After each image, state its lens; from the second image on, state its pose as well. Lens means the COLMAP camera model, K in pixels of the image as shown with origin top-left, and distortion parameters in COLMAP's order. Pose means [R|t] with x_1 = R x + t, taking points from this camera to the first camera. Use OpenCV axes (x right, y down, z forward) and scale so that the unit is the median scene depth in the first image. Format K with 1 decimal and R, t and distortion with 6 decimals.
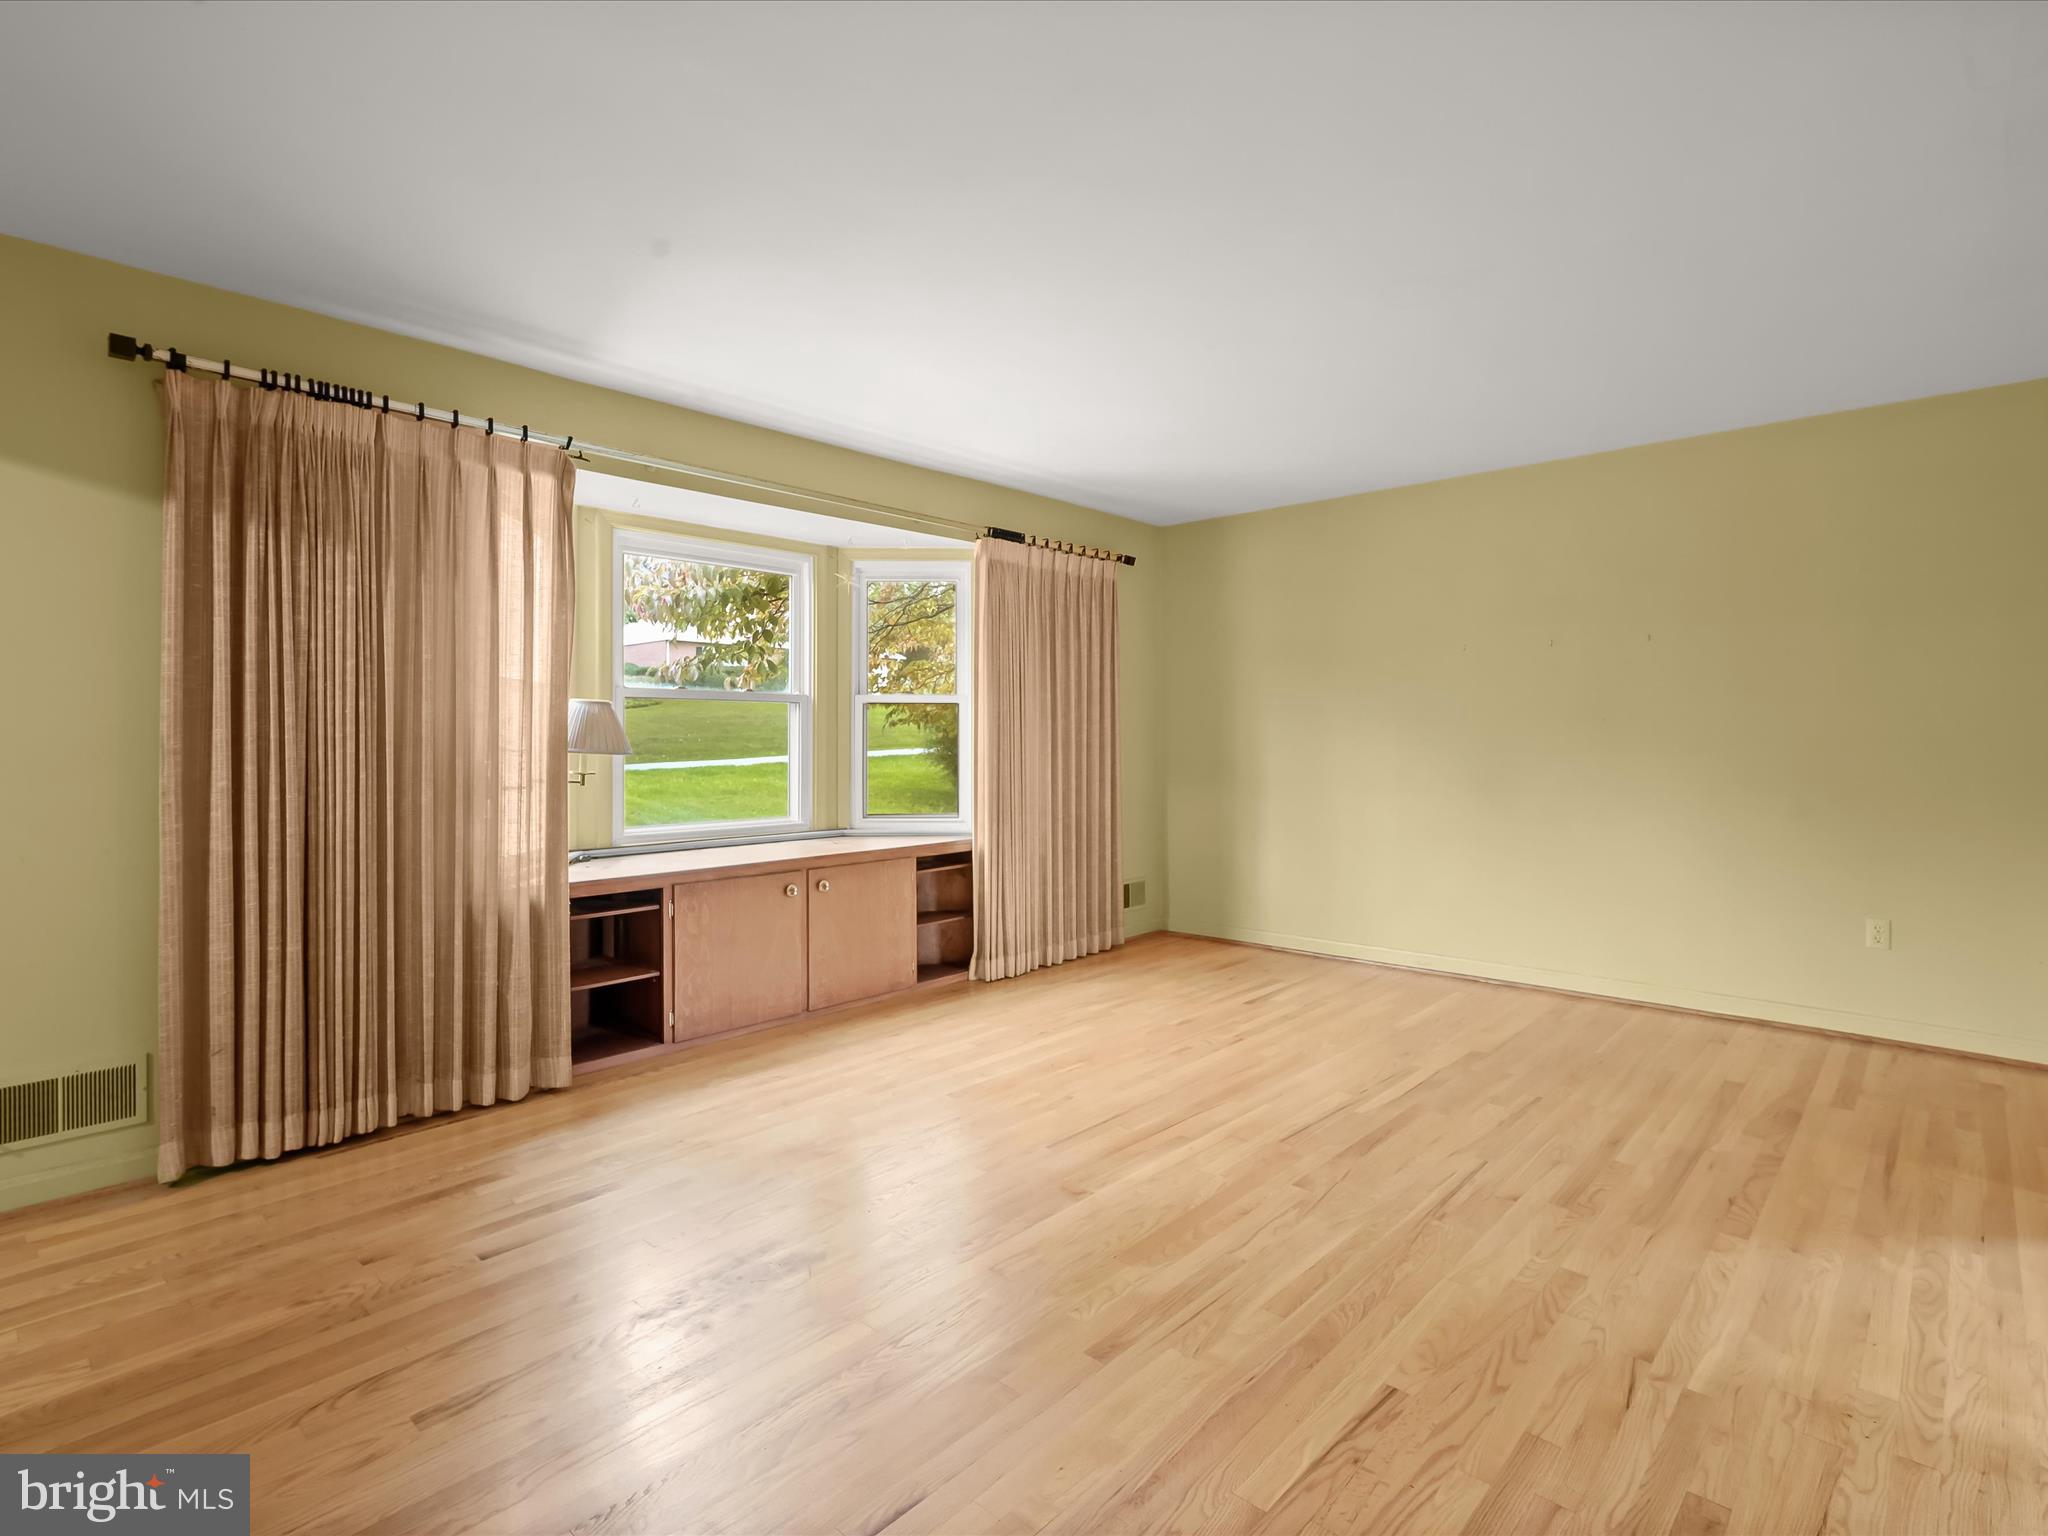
lens RADIAL K [[933.6, 0, 1027.4], [0, 933.6, 738.0], [0, 0, 1]] dist [0.000463, 0.000205]
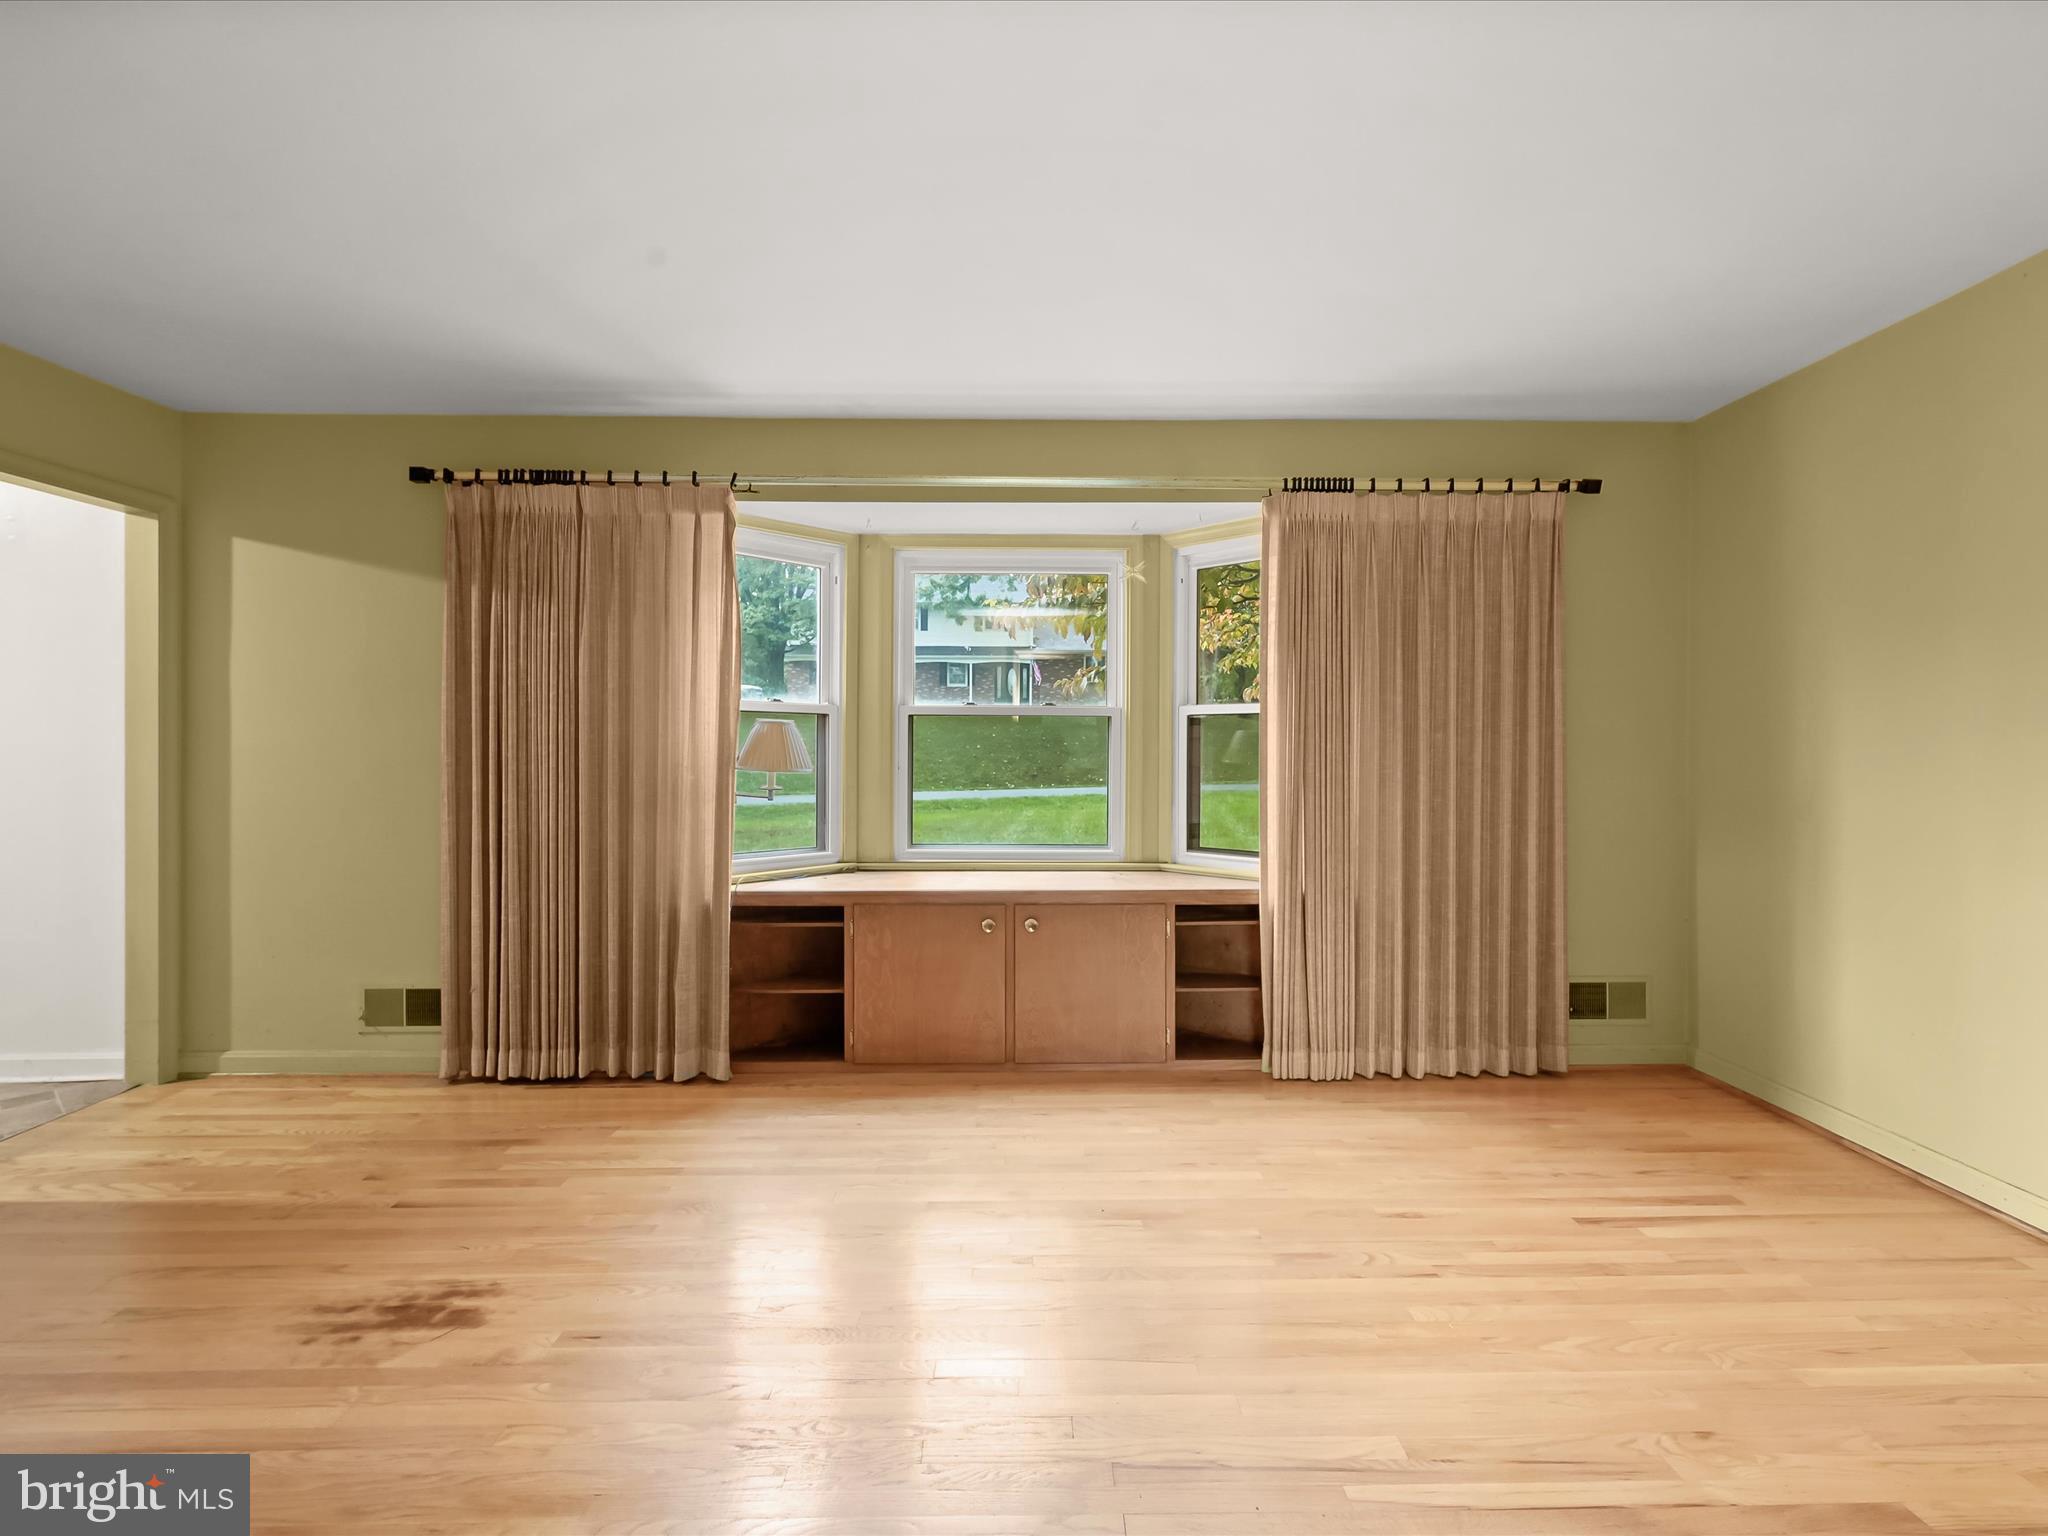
lens RADIAL K [[965.2, 0, 1024.9], [0, 965.2, 761.9], [0, 0, 1]] dist [0.002161, 0.000176]
pose [[0.726000, 0.011446, -0.687599, 0.514934], [-0.004746, 0.999921, 0.011635, -0.007719], [0.687678, -0.005183, 0.725997, 0.429141]]
